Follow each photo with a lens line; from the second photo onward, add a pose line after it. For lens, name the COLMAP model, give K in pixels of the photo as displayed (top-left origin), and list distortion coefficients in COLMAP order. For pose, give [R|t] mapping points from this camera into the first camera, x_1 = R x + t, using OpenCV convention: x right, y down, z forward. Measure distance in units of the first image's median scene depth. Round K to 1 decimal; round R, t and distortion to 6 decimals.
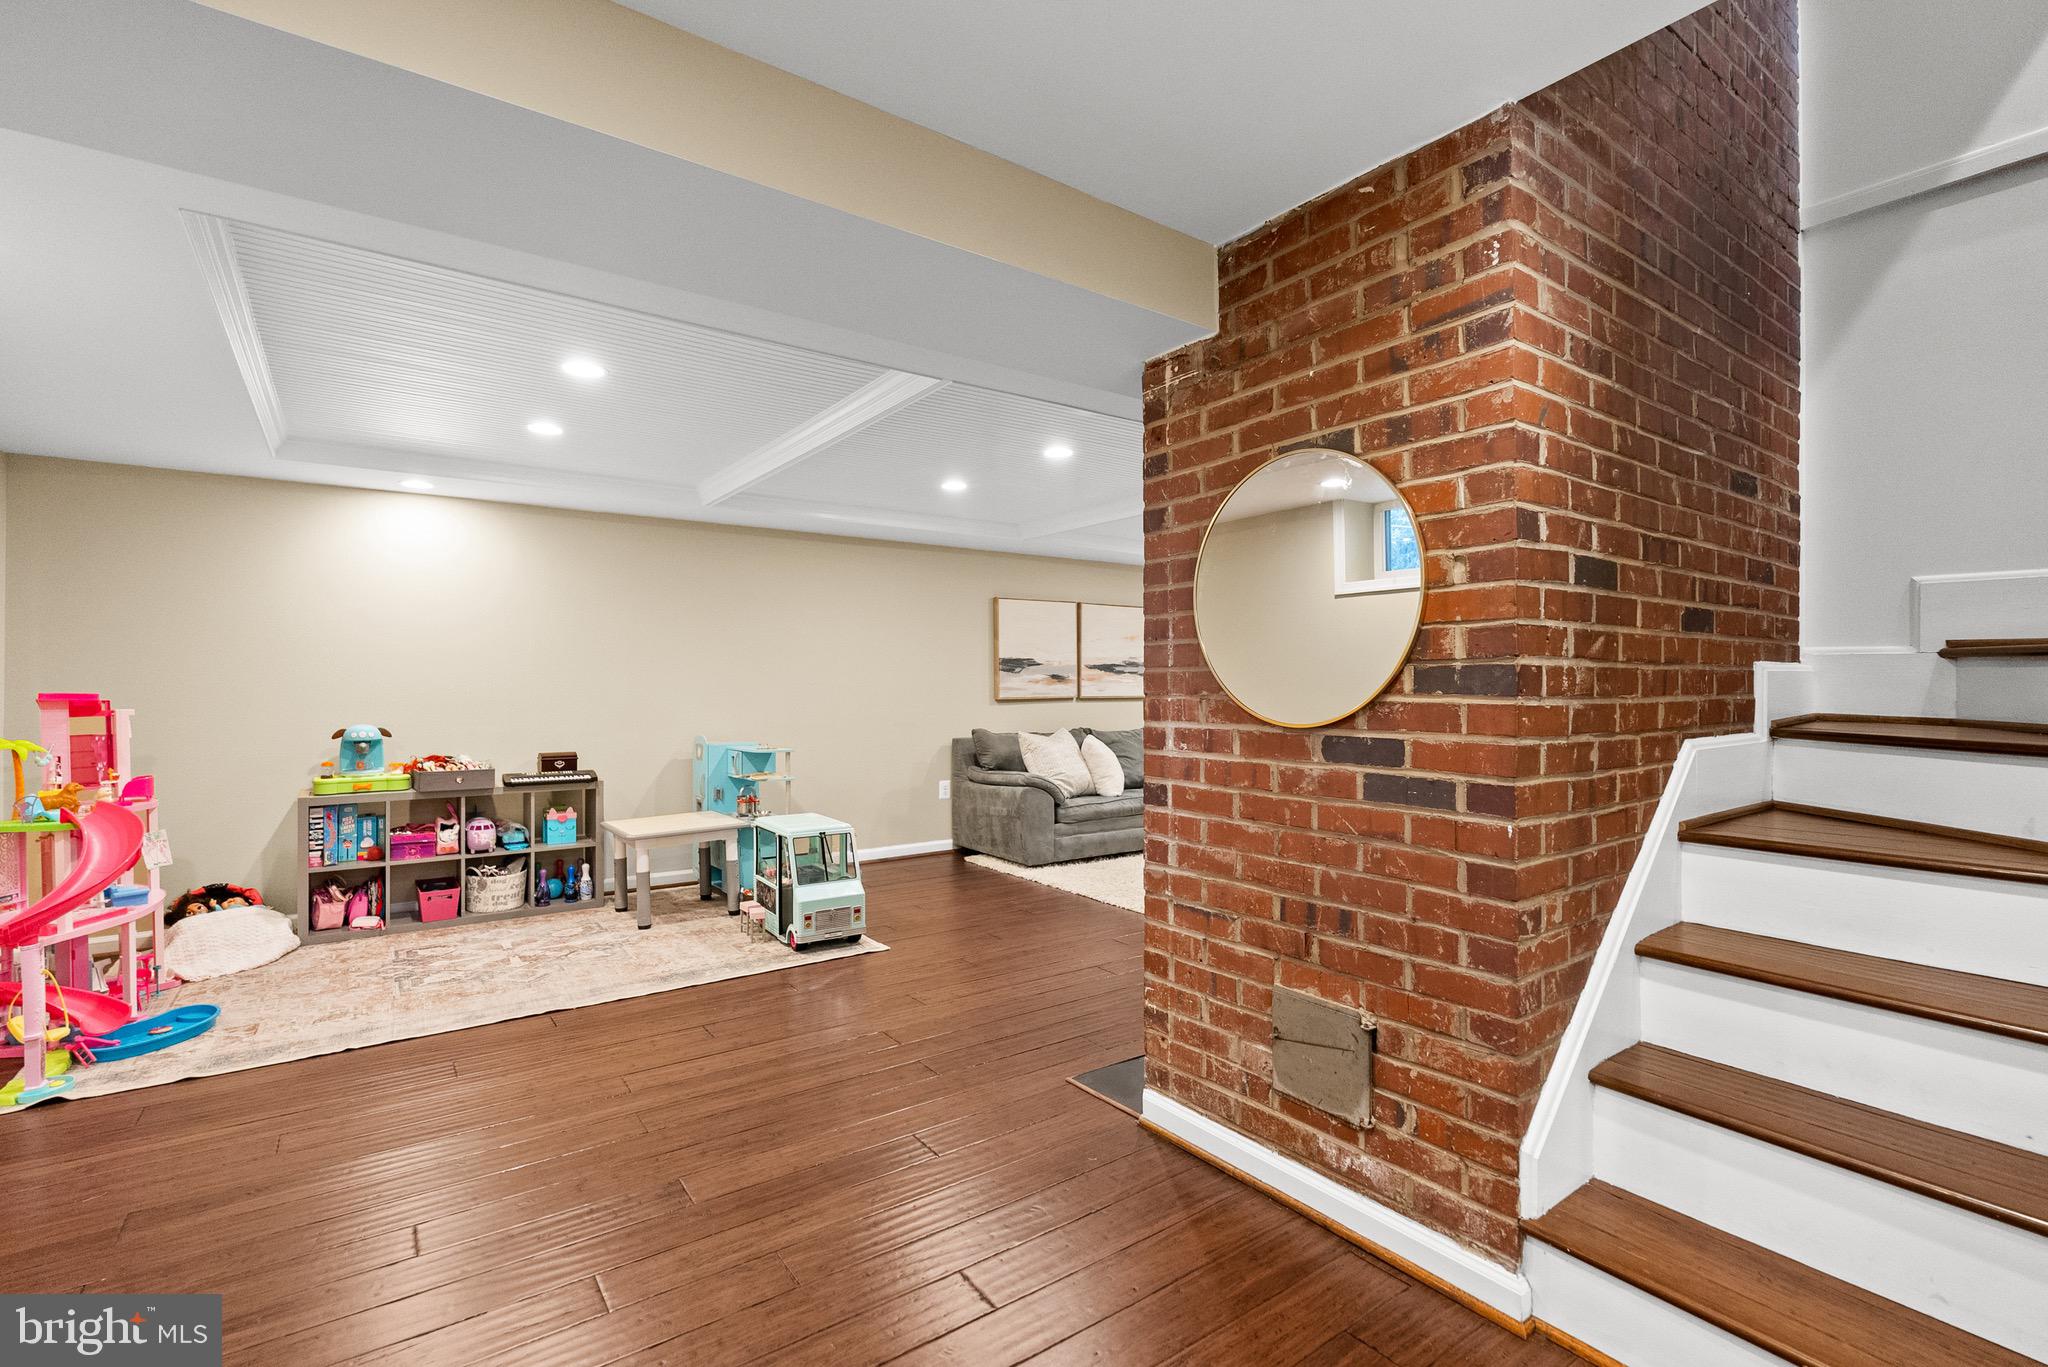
lens RADIAL K [[920.8, 0, 1025.5], [0, 920.8, 689.4], [0, 0, 1]] dist [-0.002233, 0.000337]
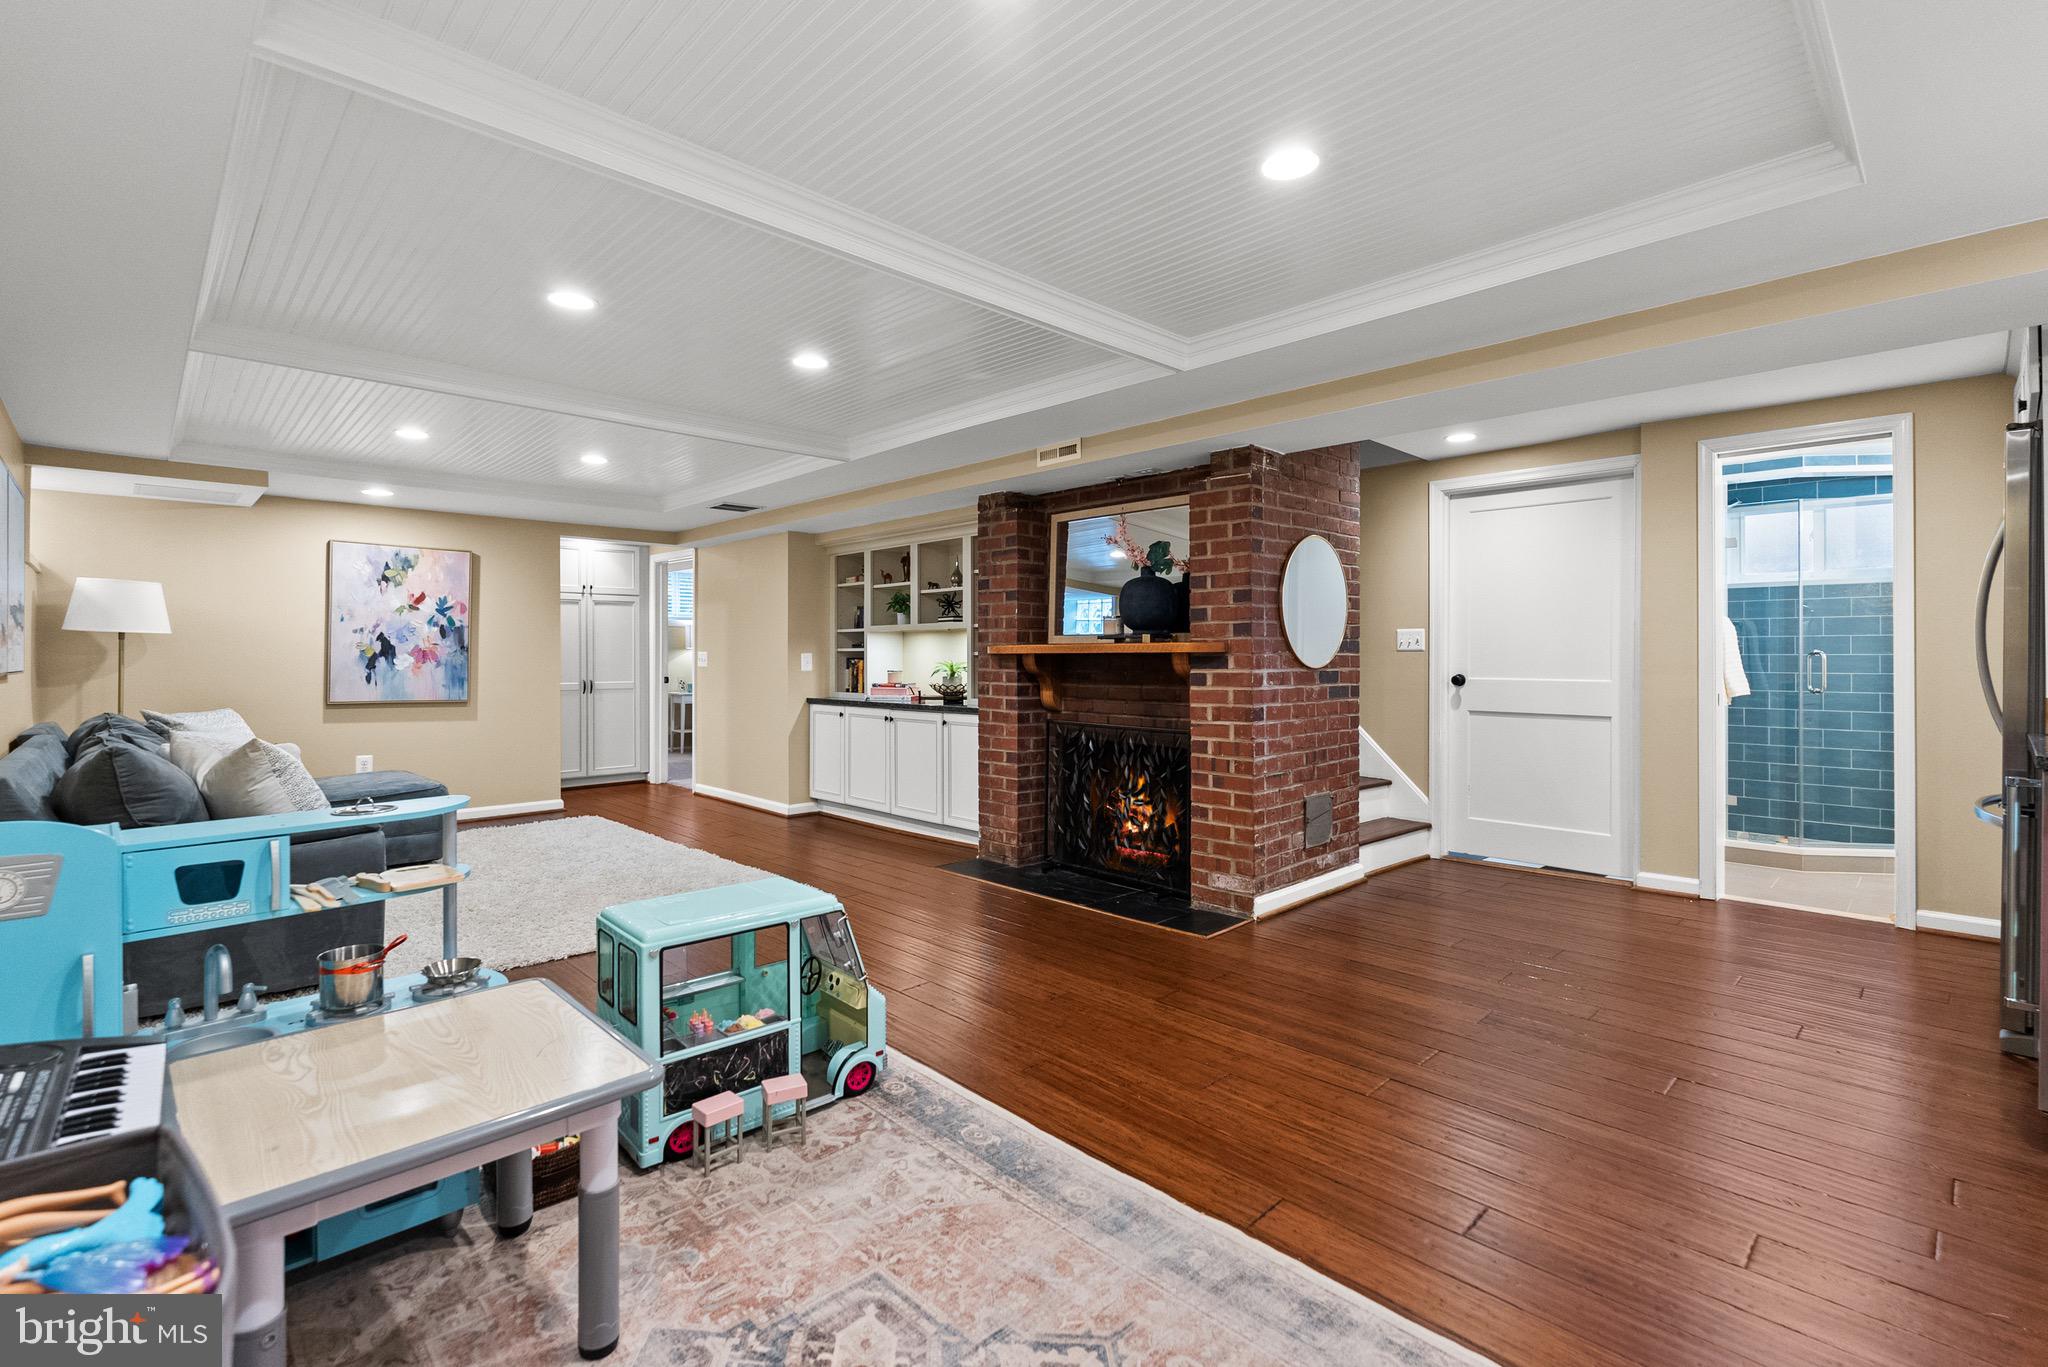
lens RADIAL K [[930.8, 0, 1028.2], [0, 930.8, 659.3], [0, 0, 1]] dist [-0.001230, 0.000372]
pose [[-0.142575, -0.003923, 0.989776, -0.798449], [0.005982, 0.999970, 0.004825, 0.003371], [-0.989766, 0.006609, -0.142547, 0.913275]]
